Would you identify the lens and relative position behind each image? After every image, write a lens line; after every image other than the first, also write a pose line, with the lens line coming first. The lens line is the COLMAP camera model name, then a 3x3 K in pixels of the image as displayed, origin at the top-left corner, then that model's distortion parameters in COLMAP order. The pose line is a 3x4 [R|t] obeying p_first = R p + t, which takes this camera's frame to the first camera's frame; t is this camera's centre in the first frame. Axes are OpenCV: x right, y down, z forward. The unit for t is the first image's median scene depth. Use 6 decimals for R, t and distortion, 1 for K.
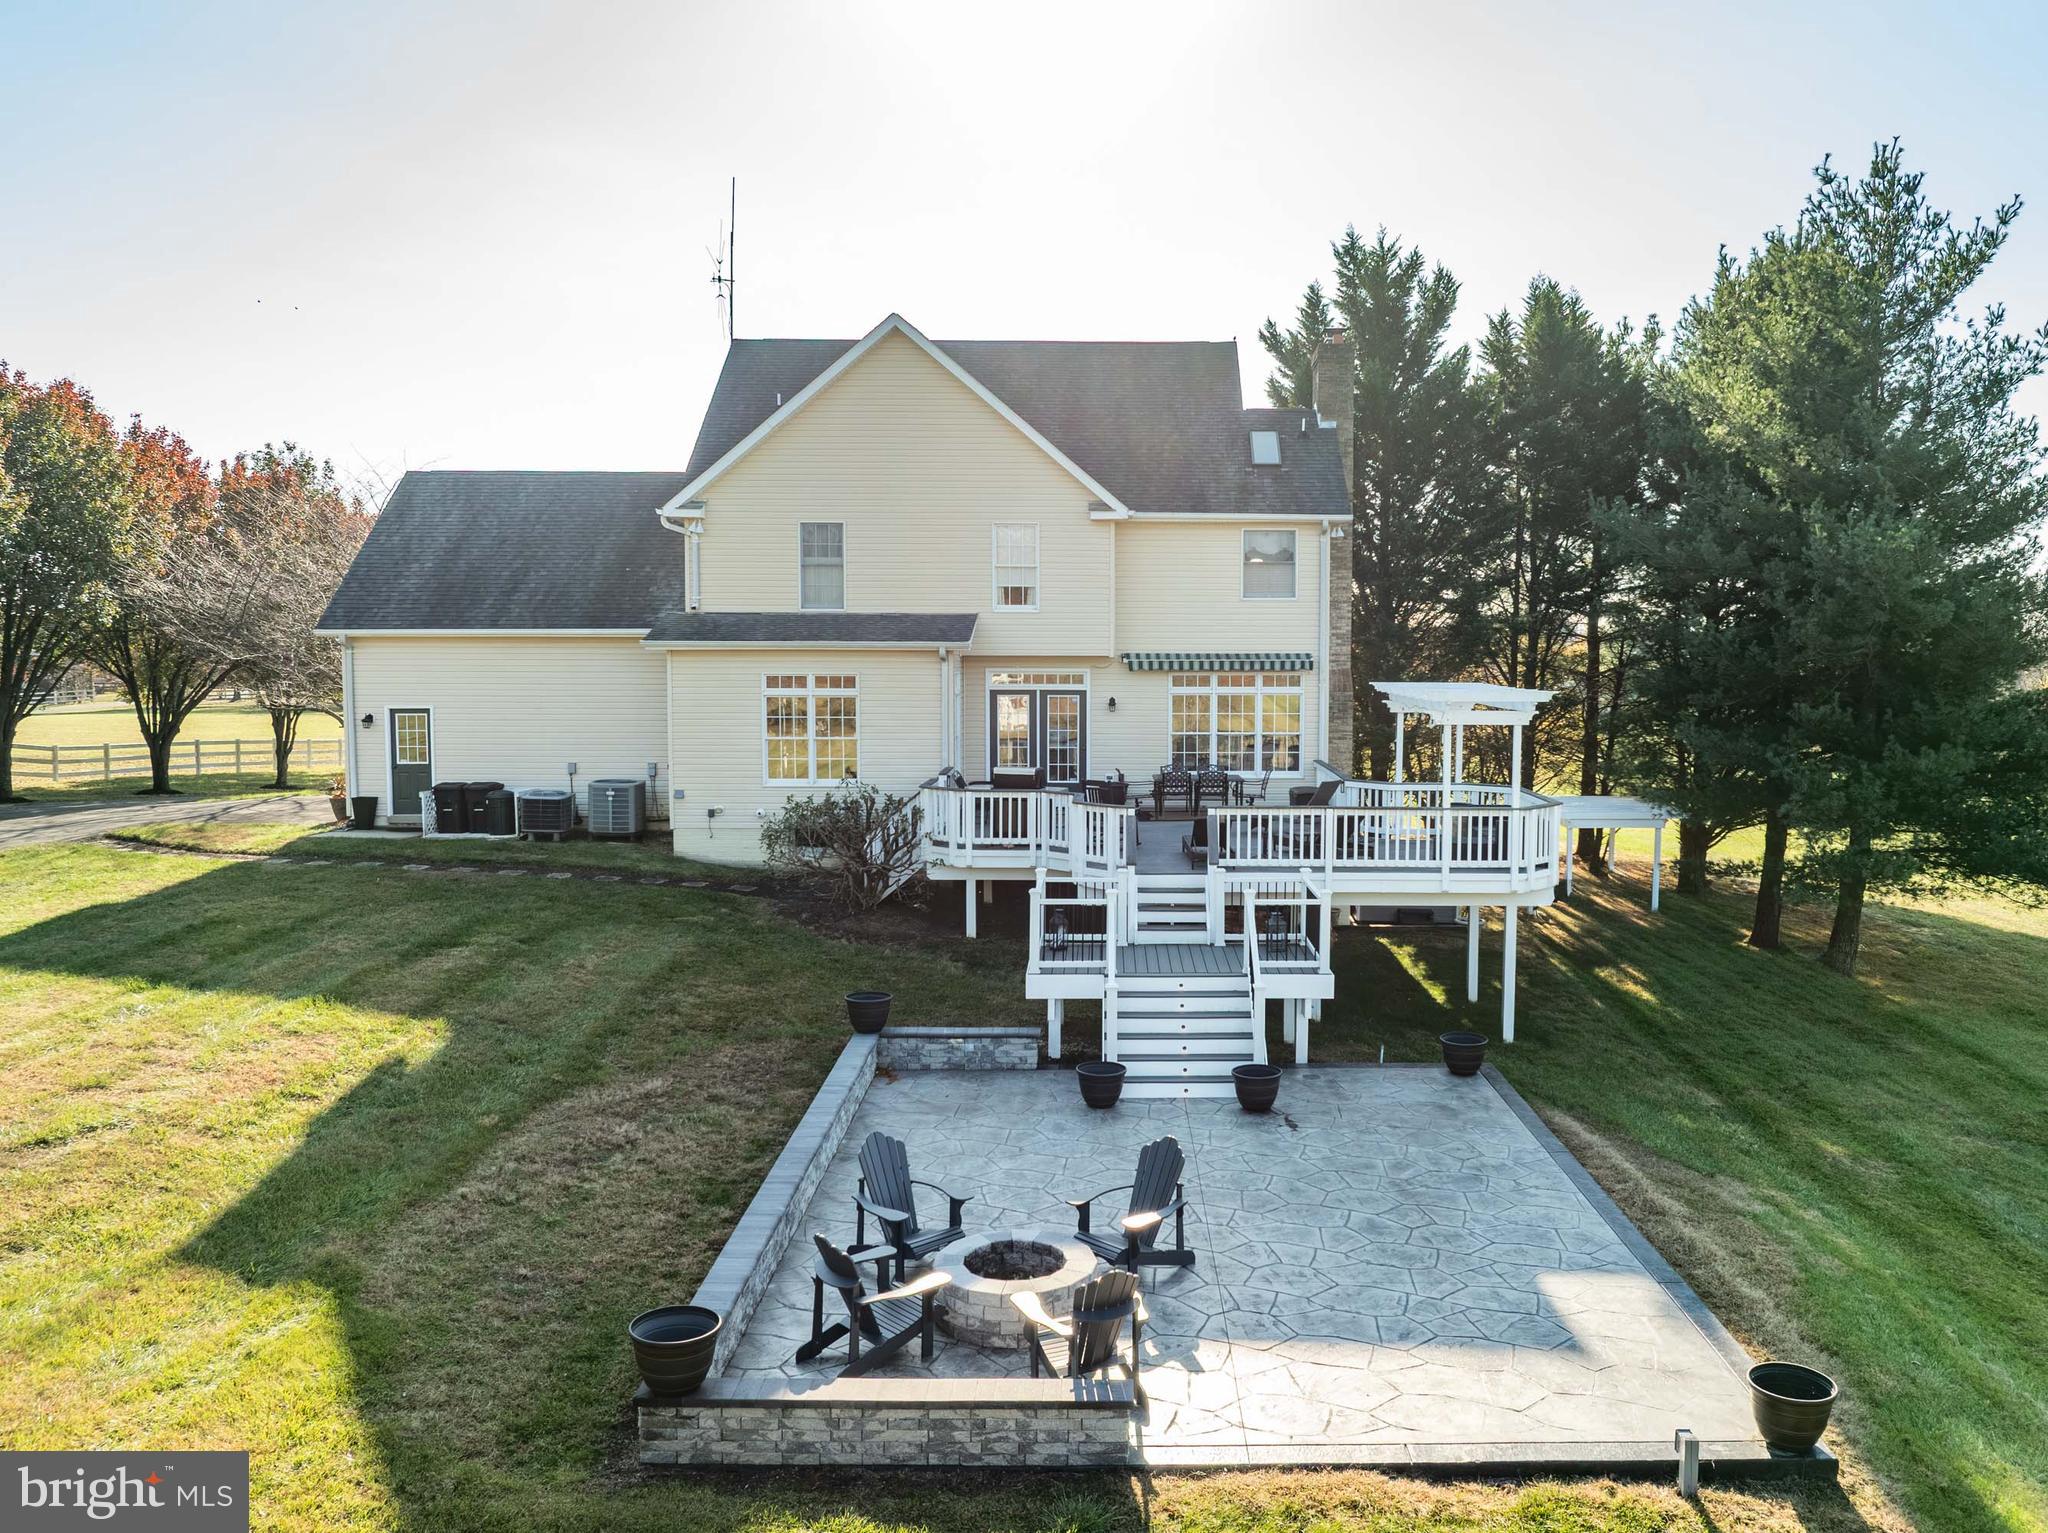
lens RADIAL K [[1563.7, 0, 1176.5], [0, 1563.7, 763.1], [0, 0, 1]] dist [-0.040259, -0.007836]
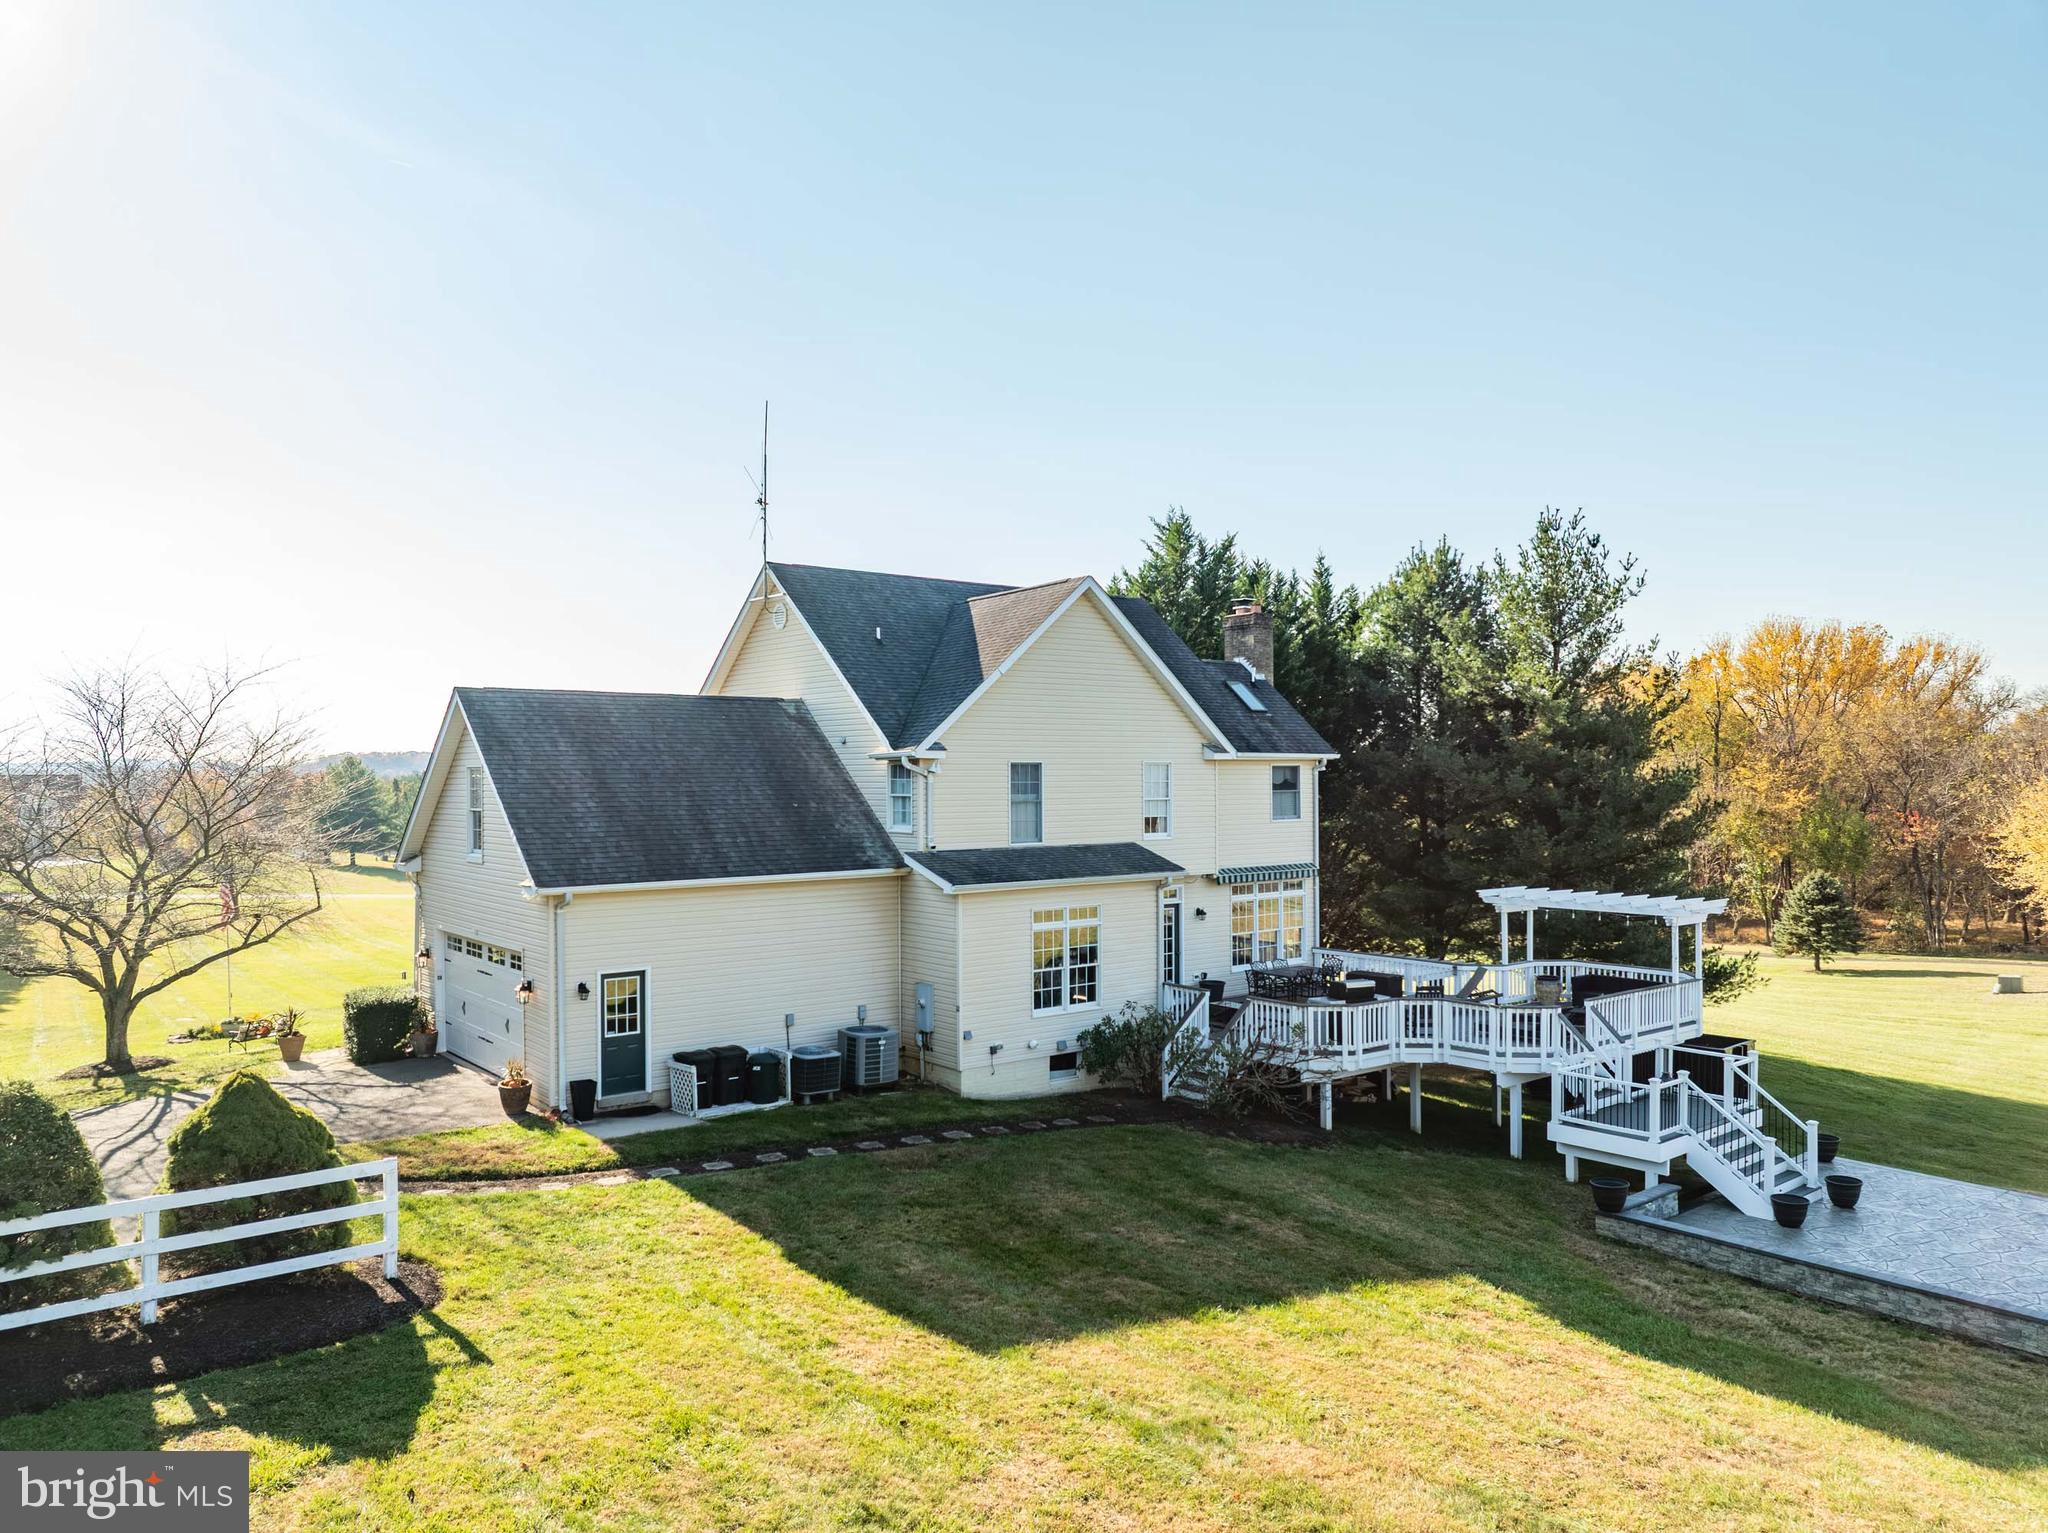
lens RADIAL K [[1445.1, 0, 1024.0], [0, 1445.1, 766.5], [0, 0, 1]] dist [-0.036997, -0.004076]
pose [[0.800417, -0.004997, 0.599423, -1.123807], [0.054863, 0.996379, -0.064953, -0.119719], [-0.596928, 0.084876, 0.797793, 0.294223]]
